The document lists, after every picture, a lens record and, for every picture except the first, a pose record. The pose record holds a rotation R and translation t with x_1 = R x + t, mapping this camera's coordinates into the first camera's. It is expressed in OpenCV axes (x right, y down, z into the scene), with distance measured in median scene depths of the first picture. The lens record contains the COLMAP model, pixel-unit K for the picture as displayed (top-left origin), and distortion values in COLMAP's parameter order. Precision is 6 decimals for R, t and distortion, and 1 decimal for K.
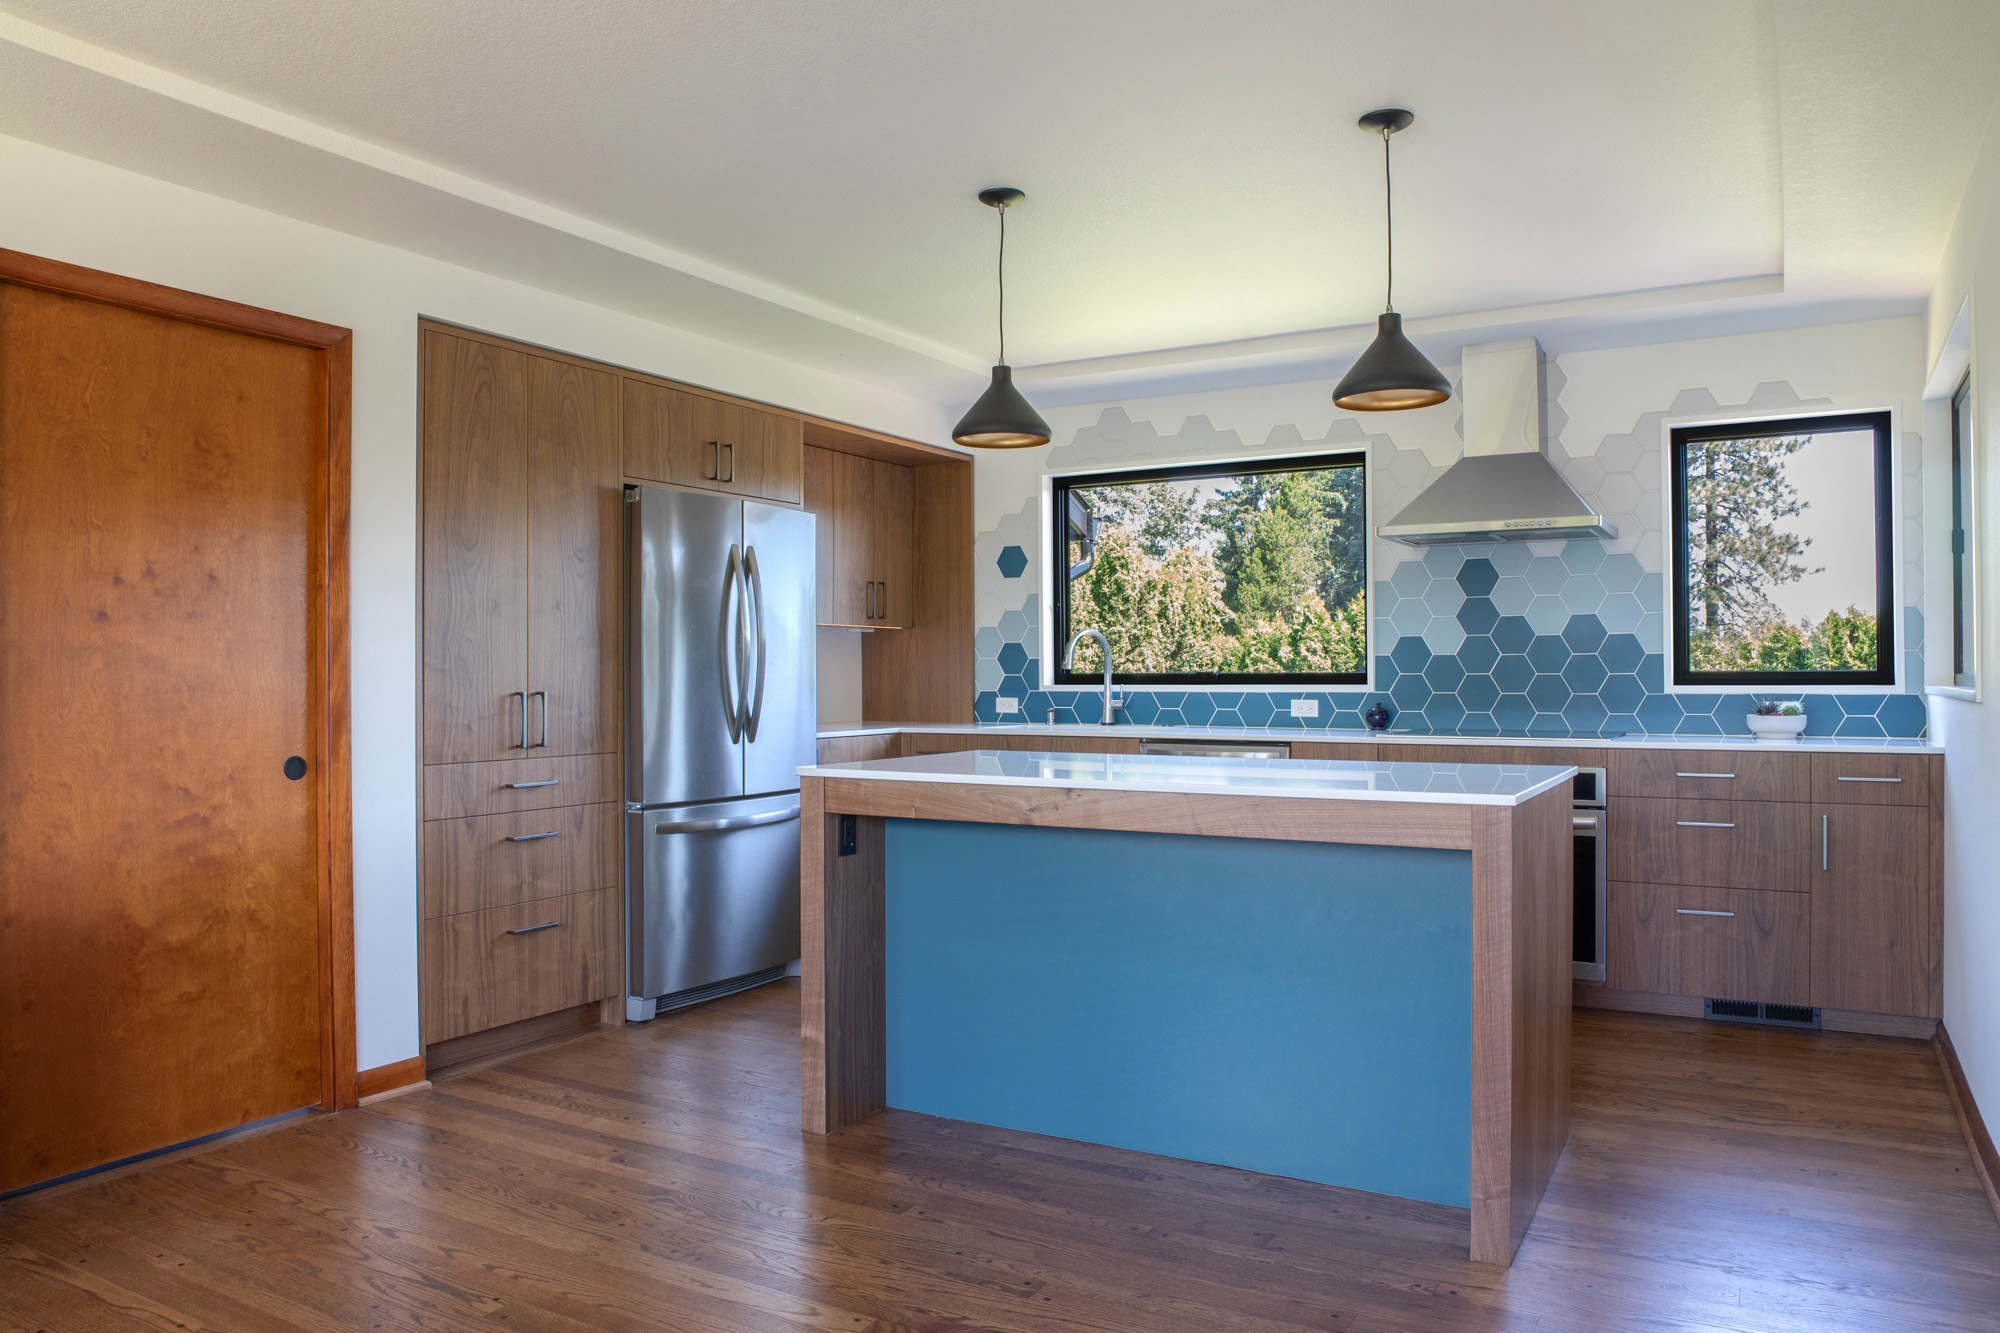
lens RADIAL K [[1387.0, 0, 1003.6], [0, 1387.0, 655.5], [0, 0, 1]] dist [-0.050075, 0.039119]
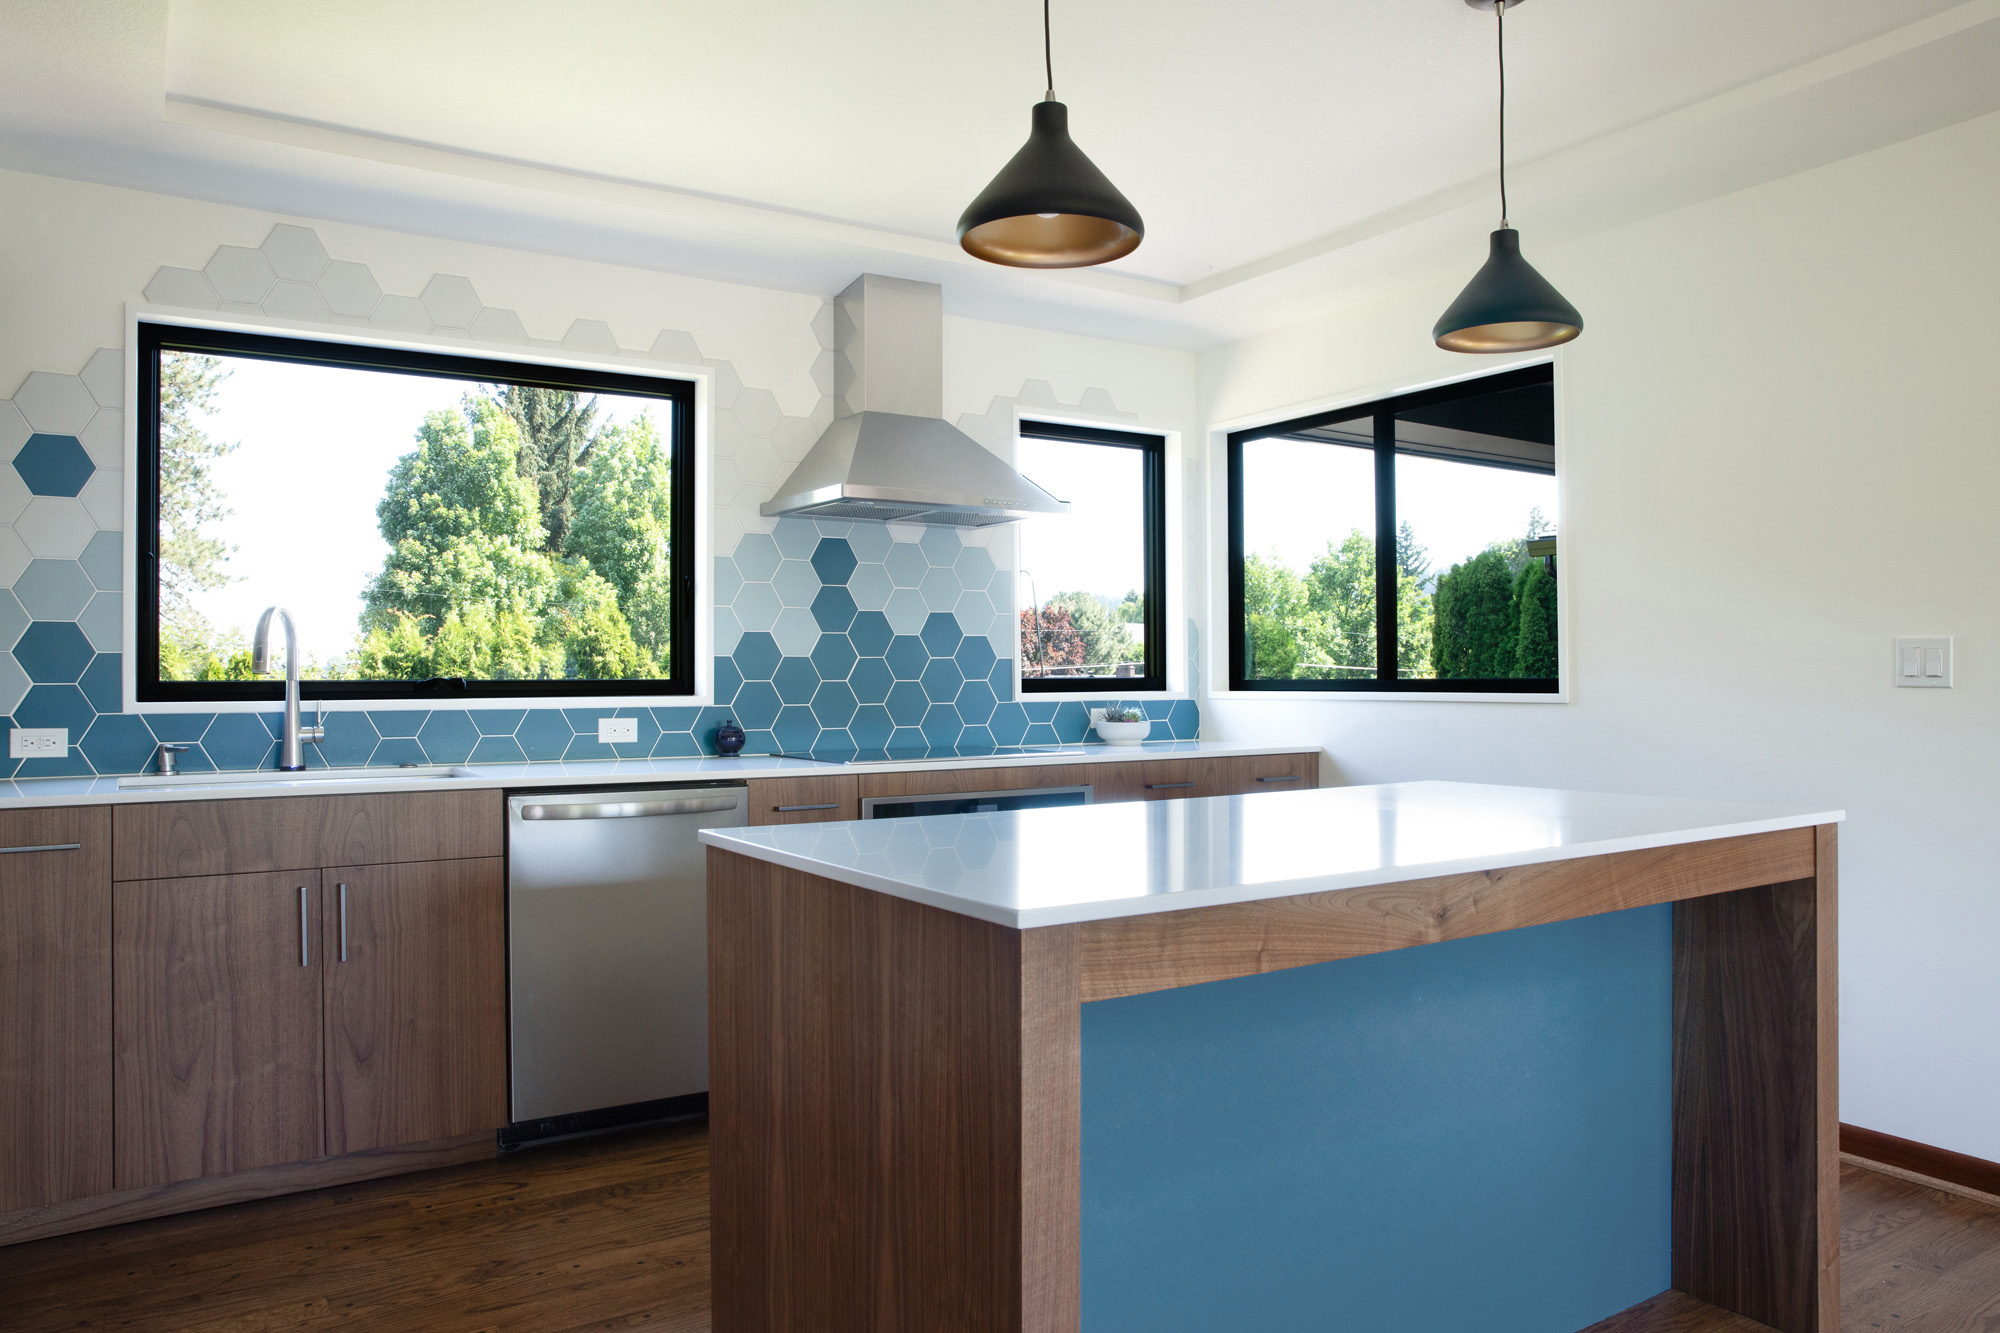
lens RADIAL K [[1412.6, 0, 1001.1], [0, 1412.6, 659.4], [0, 0, 1]] dist [-0.059365, 0.003299]
pose [[0.450890, 0.013394, 0.892479, -0.326743], [-0.008460, 0.999907, -0.010732, 0.008256], [-0.892539, -0.002712, 0.450961, 0.506794]]
